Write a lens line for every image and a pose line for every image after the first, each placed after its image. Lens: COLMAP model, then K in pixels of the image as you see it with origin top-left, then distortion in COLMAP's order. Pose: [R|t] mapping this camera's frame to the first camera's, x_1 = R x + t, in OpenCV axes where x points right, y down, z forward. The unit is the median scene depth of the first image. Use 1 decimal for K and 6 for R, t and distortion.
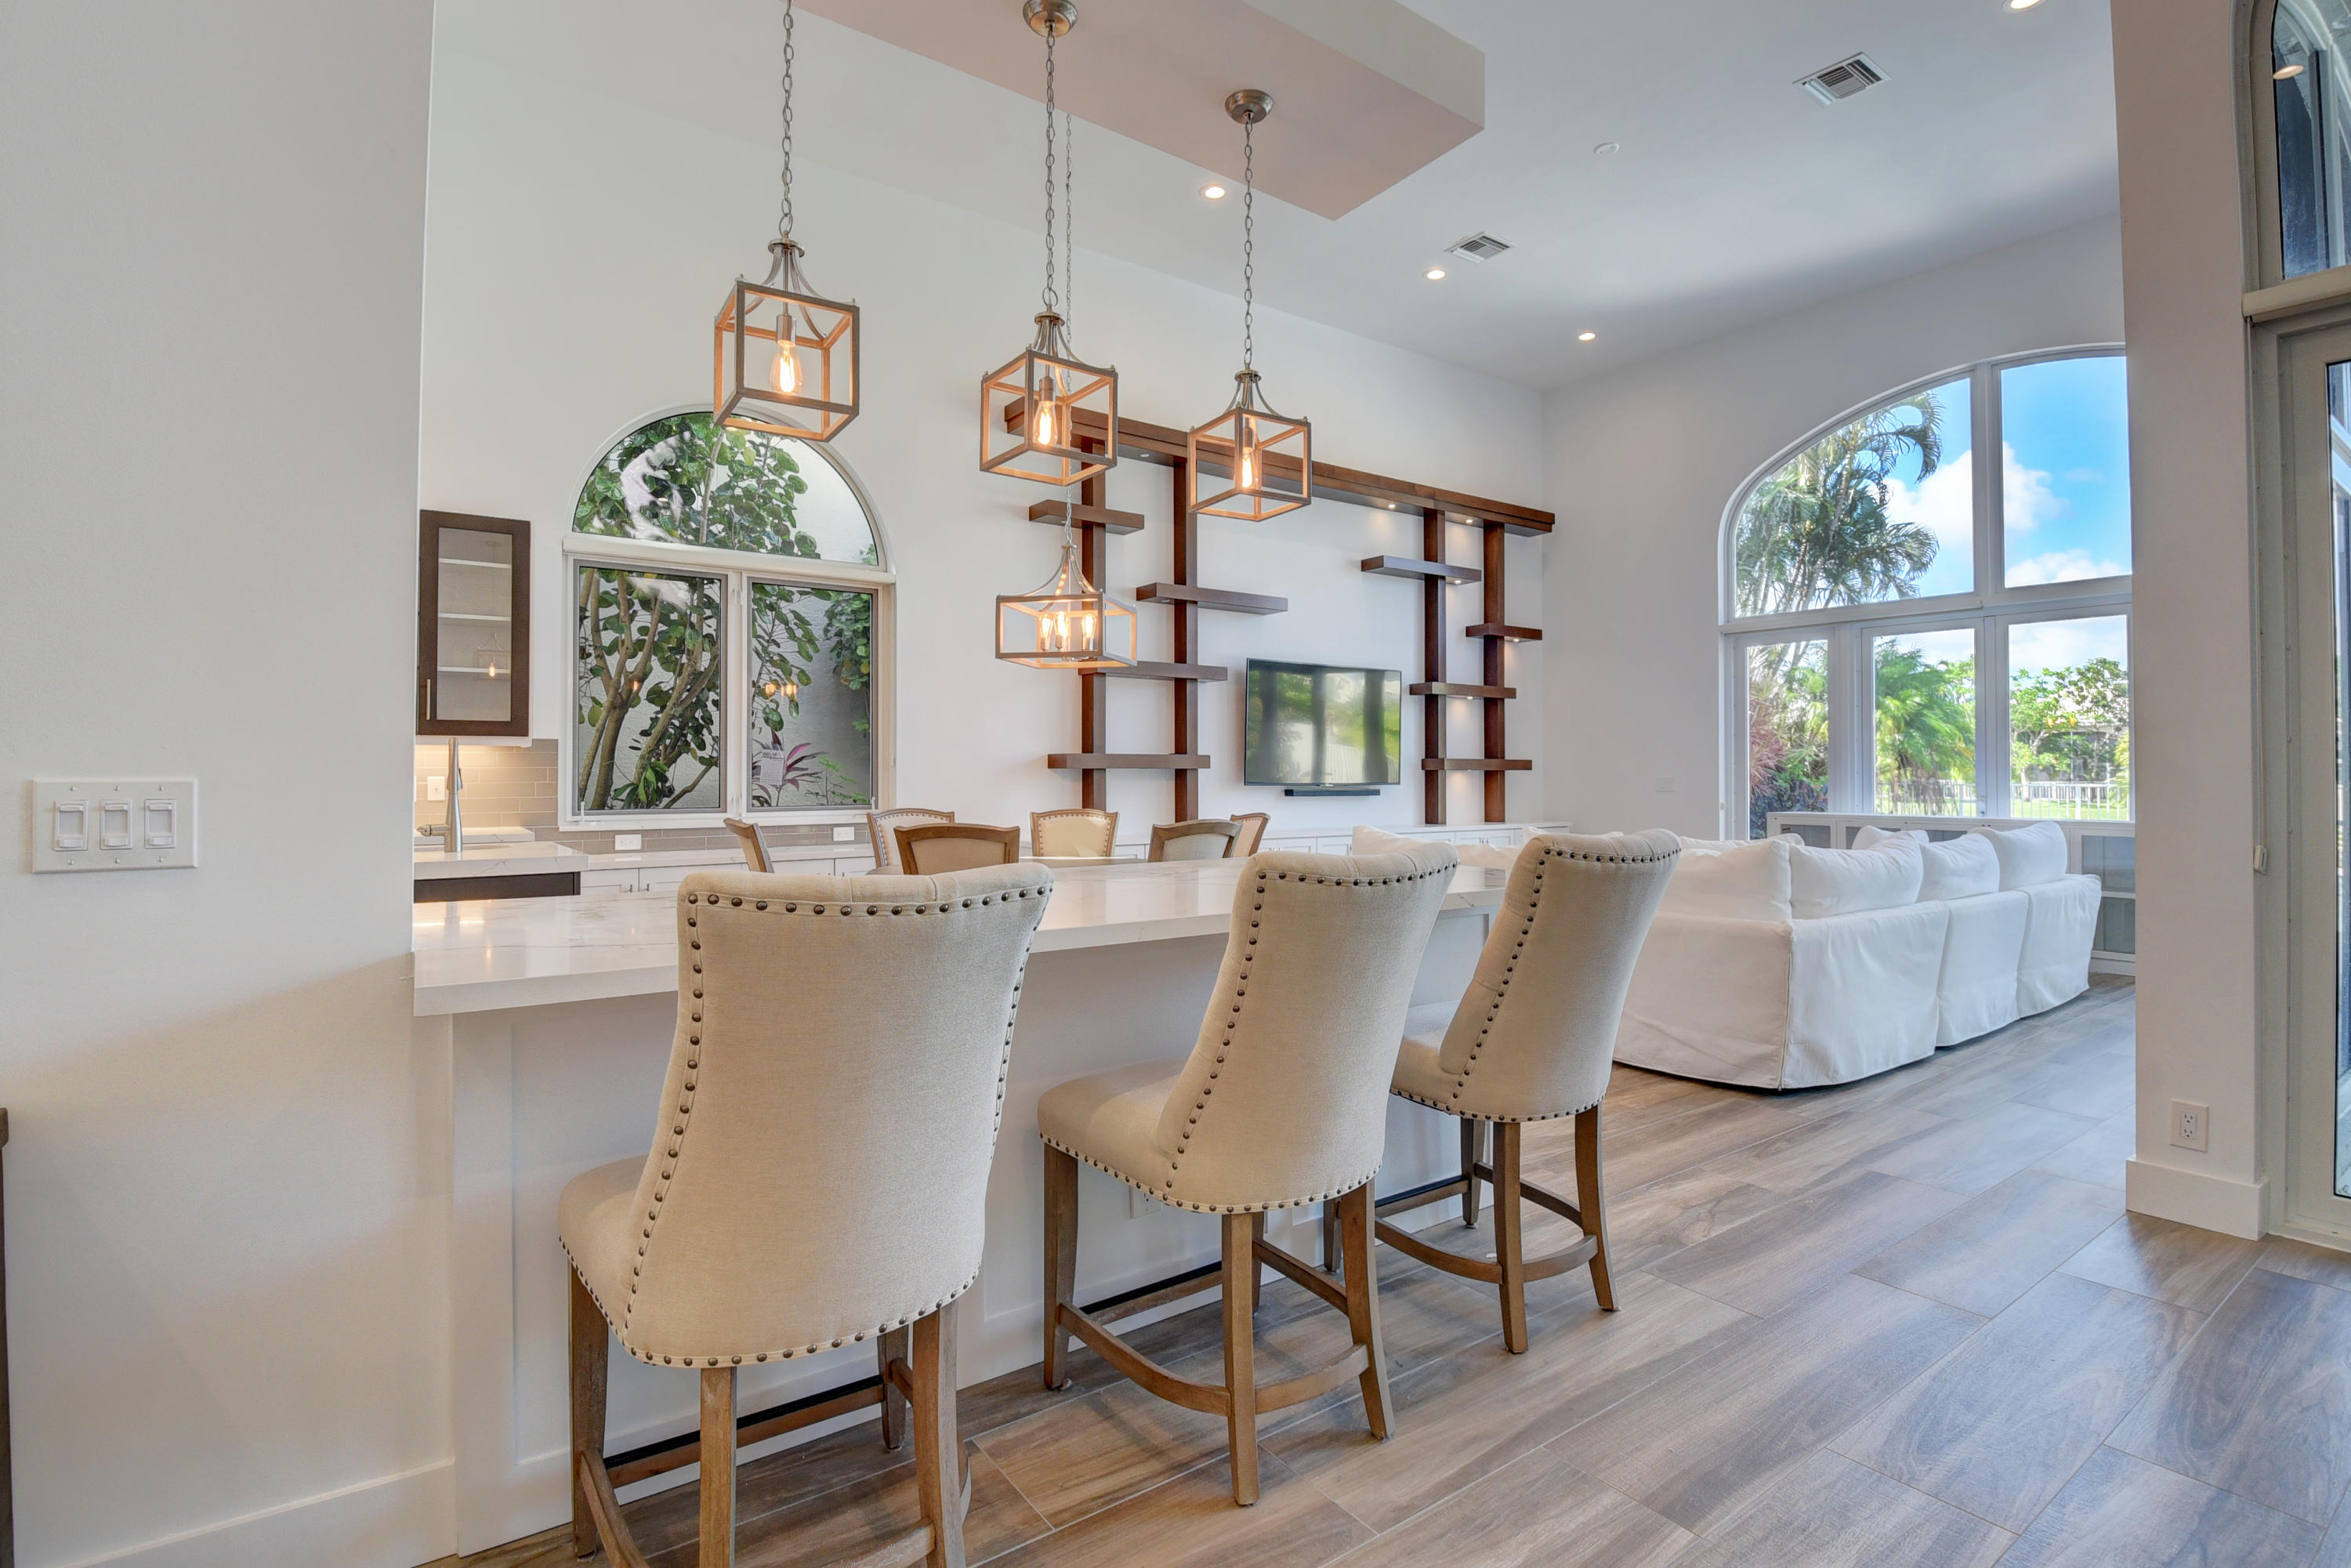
lens RADIAL K [[1154.1, 0, 1175.5], [0, 1154.1, 784.0], [0, 0, 1]] dist [0.023406, -0.000027]
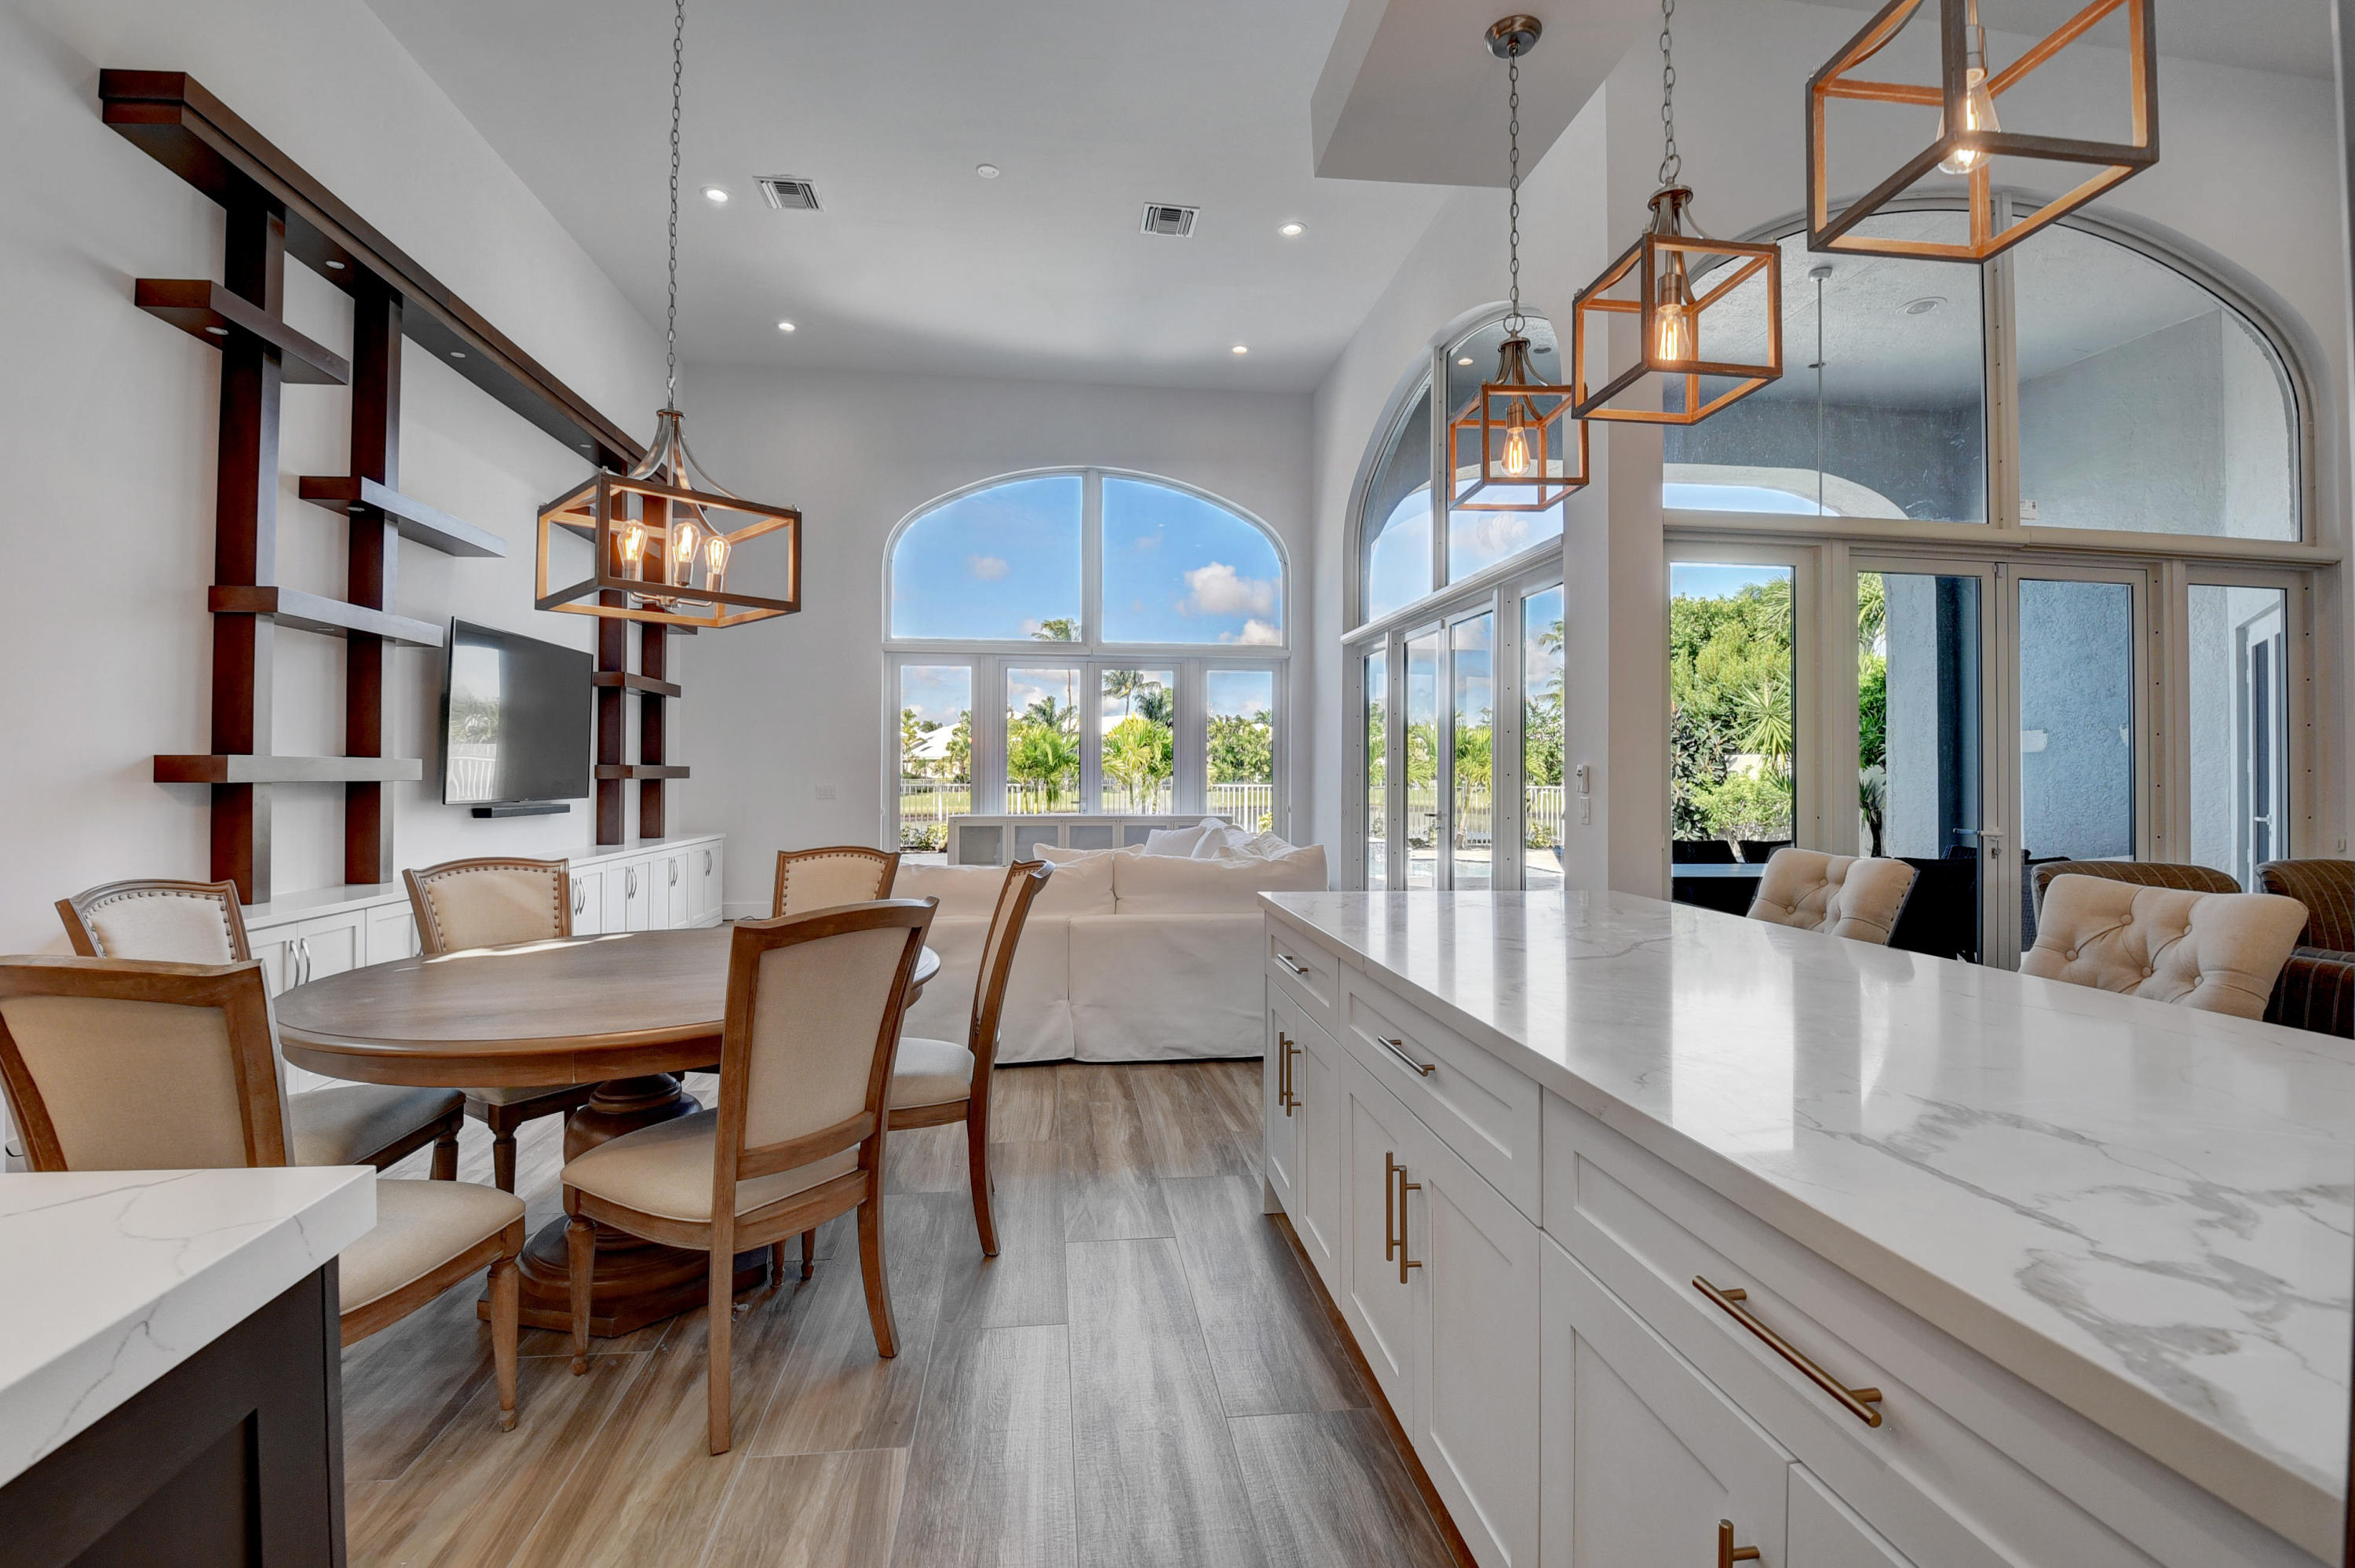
lens RADIAL K [[1060.2, 0, 1178.7], [0, 1060.2, 754.2], [0, 0, 1]] dist [-0.012675, -0.011763]
pose [[0.461903, 0.011968, 0.886850, -0.290941], [0.015537, 0.999646, -0.021582, -0.008337], [-0.886794, 0.023748, 0.461554, 0.348076]]
